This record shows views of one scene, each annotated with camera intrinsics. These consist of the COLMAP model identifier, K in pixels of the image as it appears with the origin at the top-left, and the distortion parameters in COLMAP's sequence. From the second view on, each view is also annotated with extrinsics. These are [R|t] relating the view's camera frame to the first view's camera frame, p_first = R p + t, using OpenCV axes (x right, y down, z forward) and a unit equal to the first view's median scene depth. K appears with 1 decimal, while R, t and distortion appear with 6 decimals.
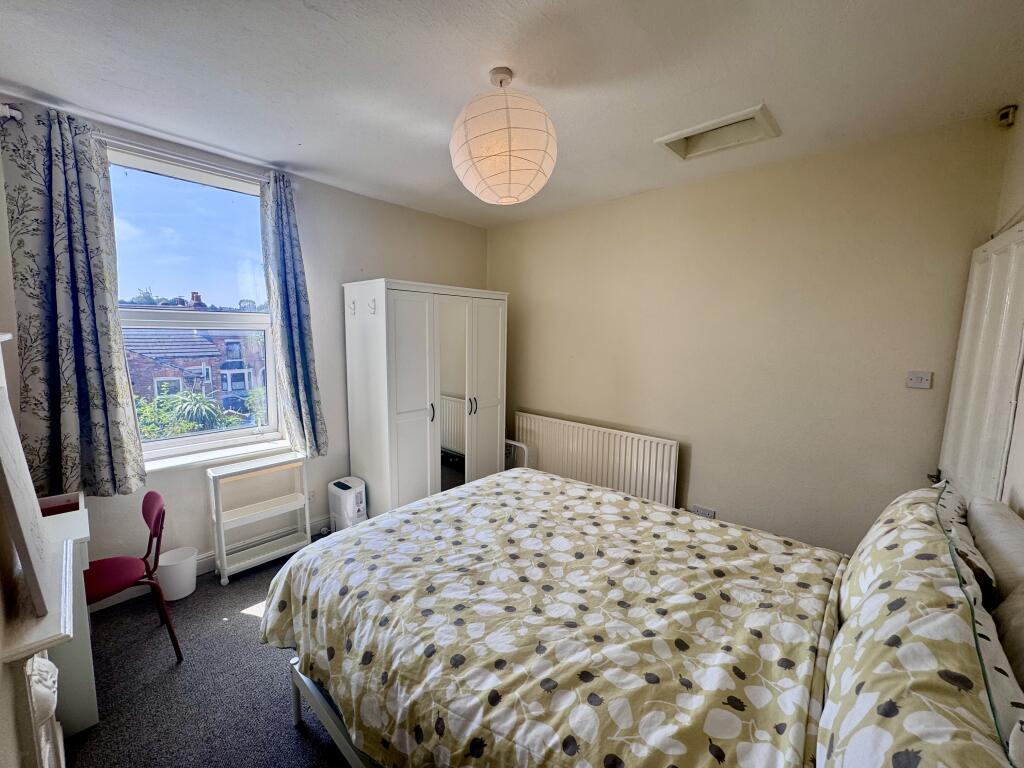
lens RADIAL K [[409.3, 0, 512.3], [0, 409.3, 383.7], [0, 0, 1]] dist [0.001795, 0.000052]
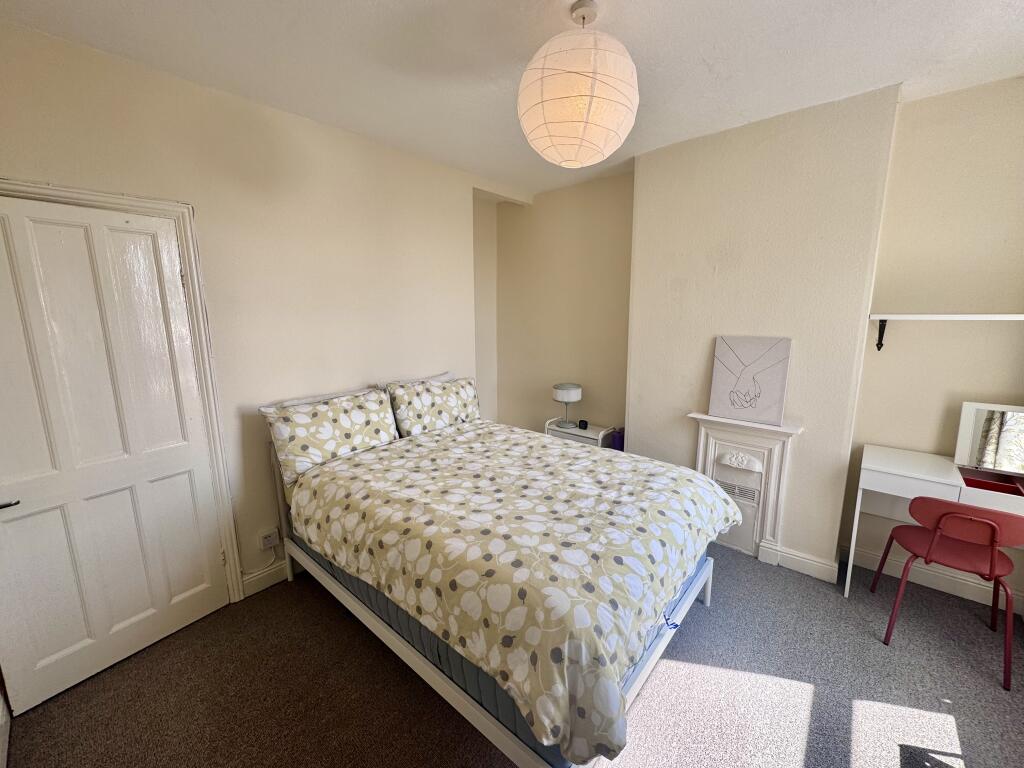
lens RADIAL K [[409.3, 0, 512.5], [0, 409.3, 385.1], [0, 0, 1]] dist [0.001795, 0.000052]
pose [[-0.999840, -0.001996, -0.017782, 0.133961], [-0.007131, 0.955887, 0.293647, -0.246168], [0.016411, 0.293726, -0.955749, 2.020407]]
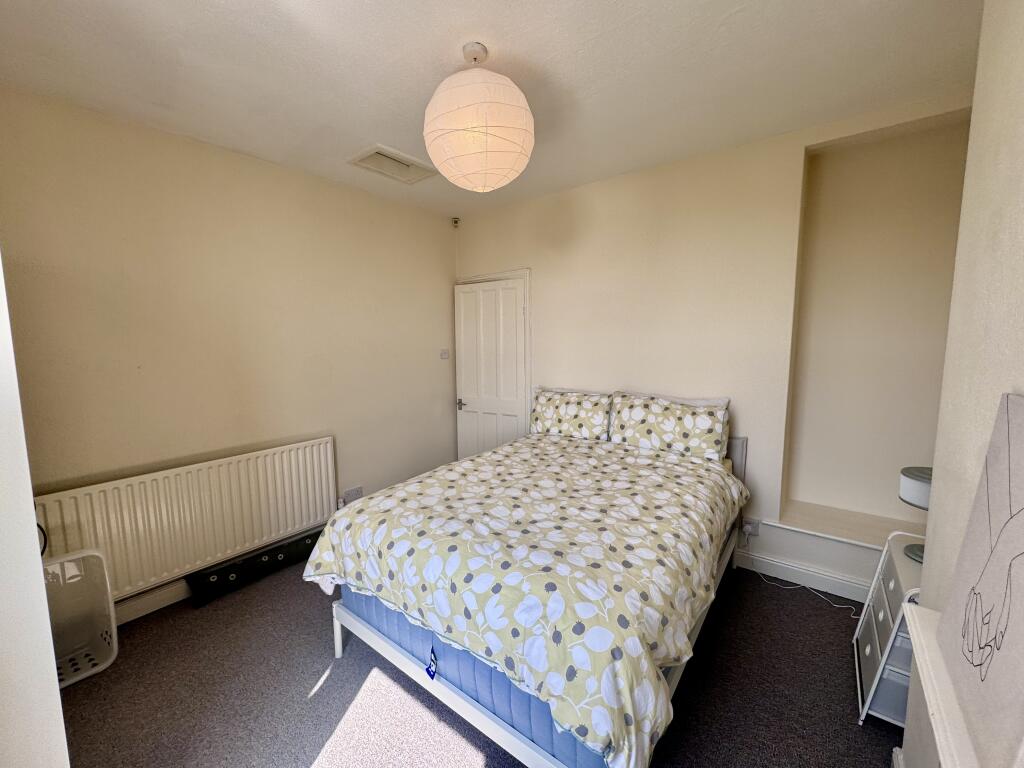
lens RADIAL K [[409.3, 0, 511.5], [0, 409.3, 382.6], [0, 0, 1]] dist [0.001795, 0.000052]
pose [[-0.083843, -0.126493, 0.988418, -1.058439], [0.128905, 0.982199, 0.136631, -0.117257], [-0.988106, 0.138867, -0.066045, 1.070627]]
